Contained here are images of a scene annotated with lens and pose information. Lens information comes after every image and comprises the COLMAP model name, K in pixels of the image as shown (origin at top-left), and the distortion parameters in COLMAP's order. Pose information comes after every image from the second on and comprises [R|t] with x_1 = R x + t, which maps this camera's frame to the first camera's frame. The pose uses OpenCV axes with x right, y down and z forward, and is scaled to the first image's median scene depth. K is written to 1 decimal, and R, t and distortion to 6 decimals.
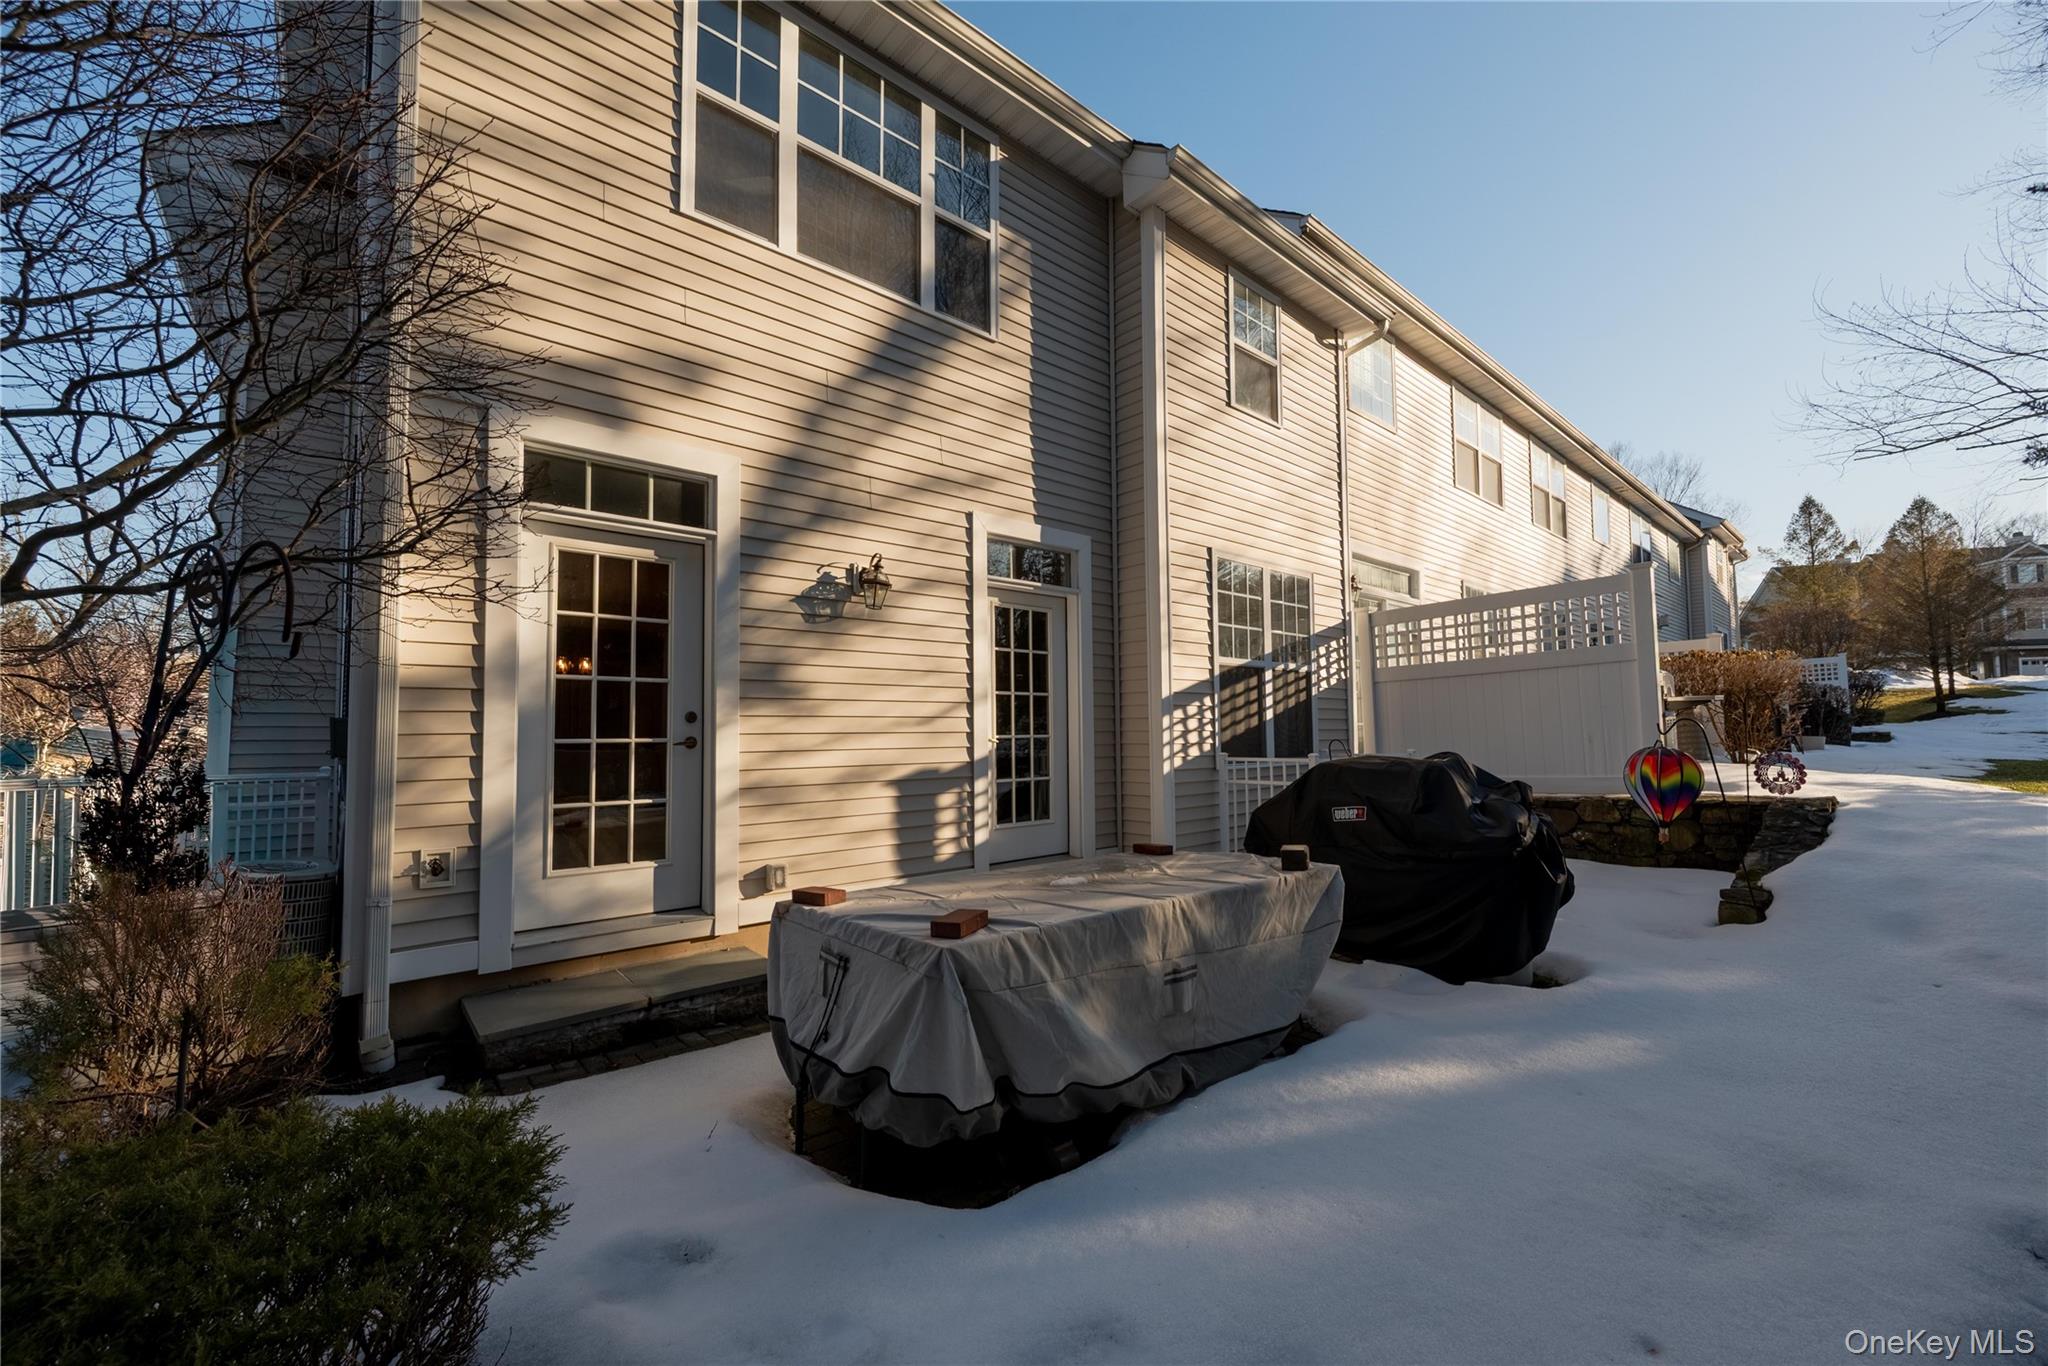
lens RADIAL K [[821.6, 0, 1024.9], [0, 821.6, 688.9], [0, 0, 1]] dist [-0.008206, 0.002235]
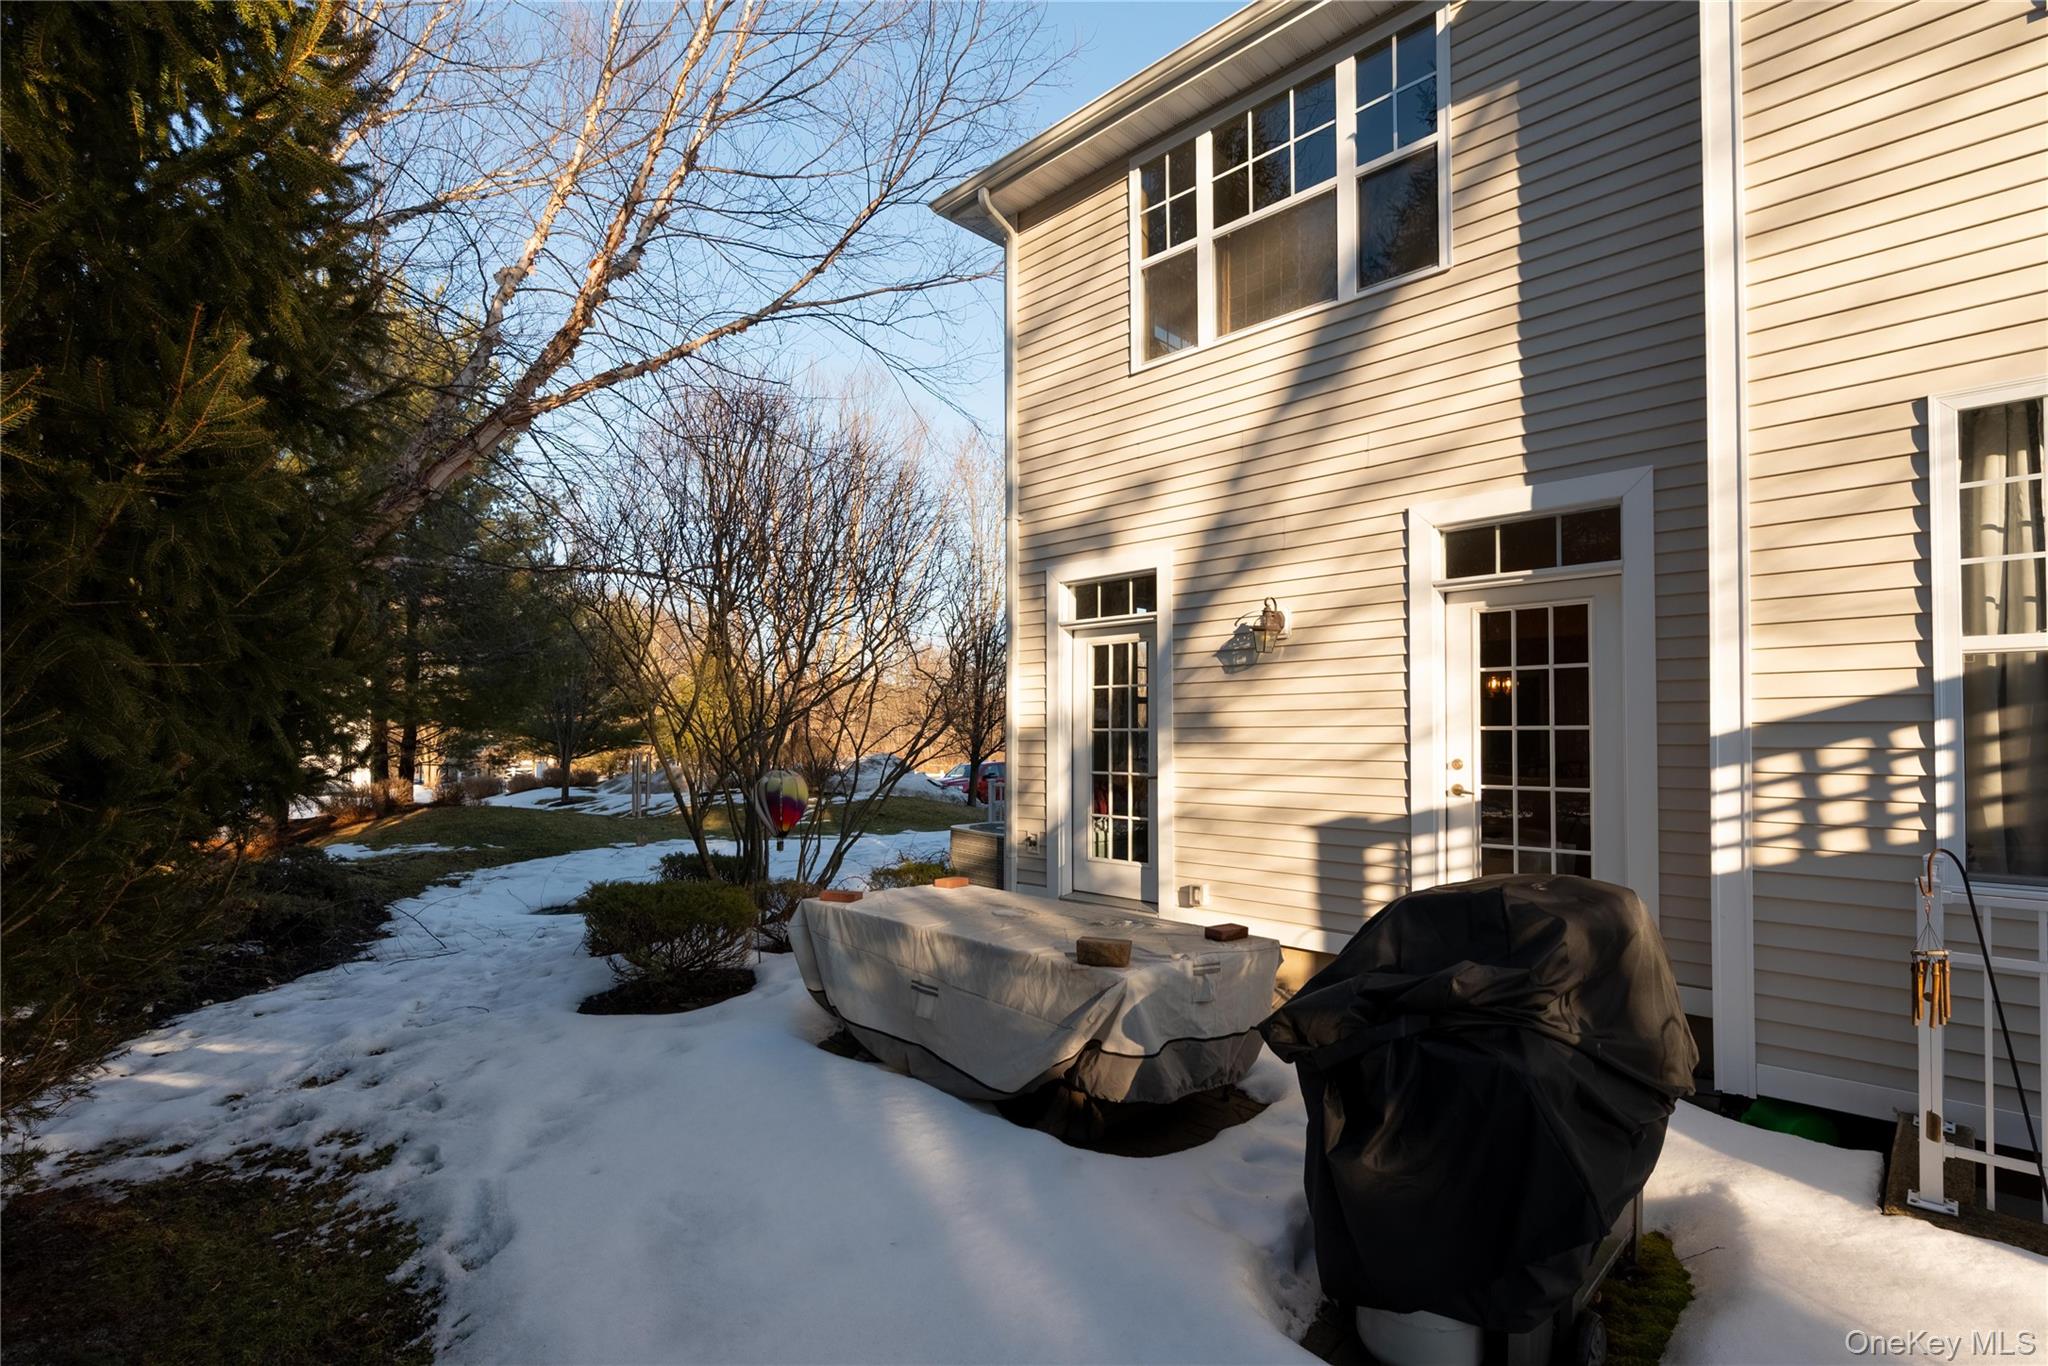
lens RADIAL K [[957.4, 0, 1025.4], [0, 957.4, 700.6], [0, 0, 1]] dist [-0.002955, 0.000093]
pose [[0.055506, -0.023556, -0.998180, 0.907732], [0.059650, 0.998014, -0.020235, -0.030422], [0.996675, -0.058418, 0.056801, 0.587925]]
